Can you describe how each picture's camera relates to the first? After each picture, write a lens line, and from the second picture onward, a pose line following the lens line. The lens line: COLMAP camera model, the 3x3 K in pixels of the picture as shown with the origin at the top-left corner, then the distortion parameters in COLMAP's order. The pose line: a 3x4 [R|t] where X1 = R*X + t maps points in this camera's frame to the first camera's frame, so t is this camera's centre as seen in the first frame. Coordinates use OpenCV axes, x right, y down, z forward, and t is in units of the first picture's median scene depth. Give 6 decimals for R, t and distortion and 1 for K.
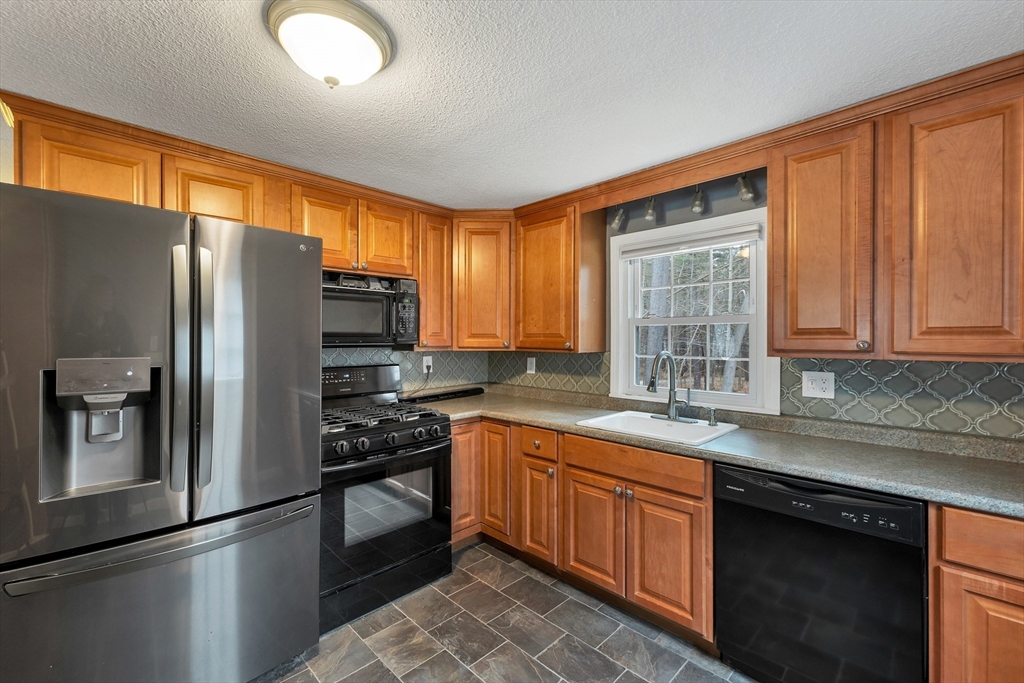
lens RADIAL K [[428.3, 0, 512.0], [0, 428.3, 341.5], [0, 0, 1]] dist [0.003286, 0.000316]
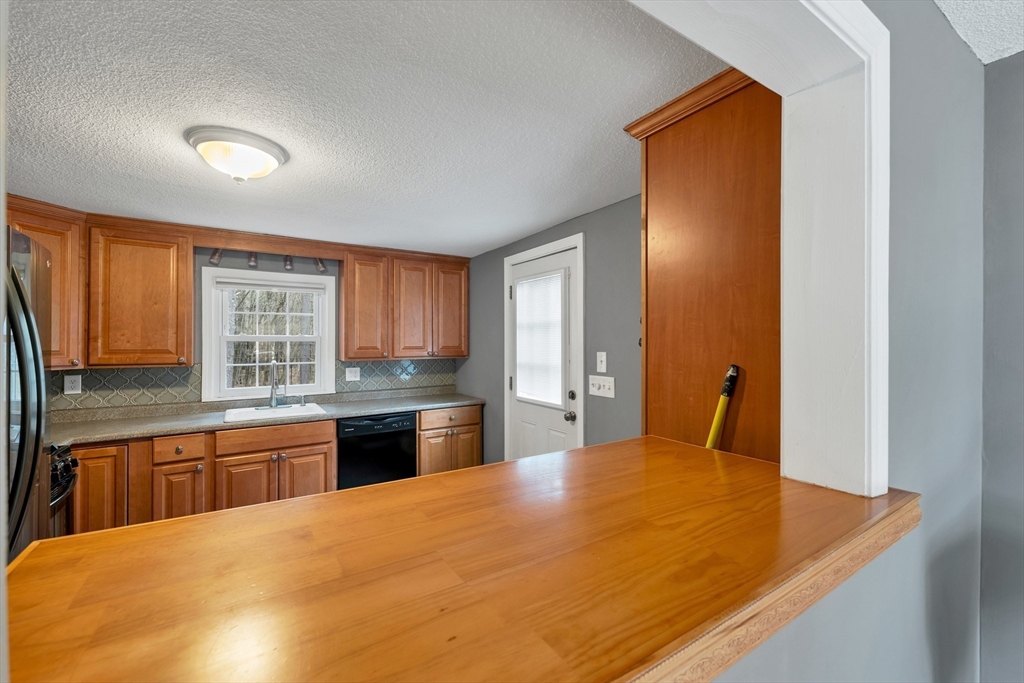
lens RADIAL K [[420.1, 0, 507.4], [0, 420.1, 338.5], [0, 0, 1]] dist [-0.000066, 0.000020]
pose [[0.212354, 0.002390, 0.977190, -0.934309], [0.005295, 0.999980, -0.003596, -0.047531], [-0.977178, 0.005937, 0.212337, -0.084402]]
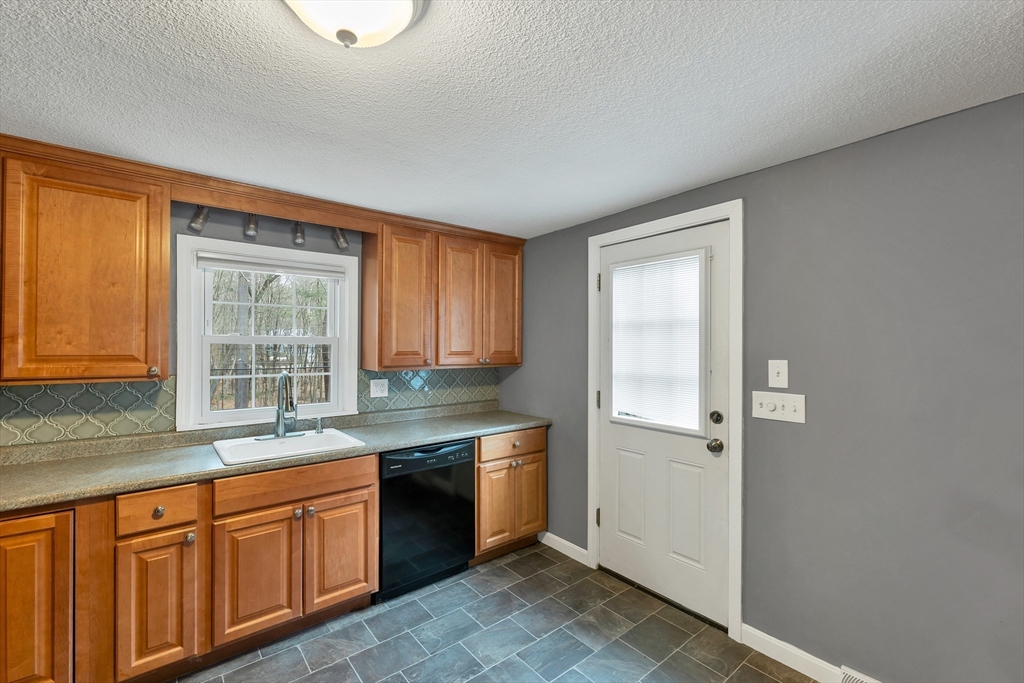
lens RADIAL K [[440.7, 0, 505.0], [0, 440.7, 344.4], [0, 0, 1]] dist [-0.001104, -0.000269]
pose [[0.108885, -0.000237, 0.994054, -0.684954], [0.000559, 1.000000, 0.000177, -0.045086], [-0.994054, 0.000537, 0.108885, 0.382878]]
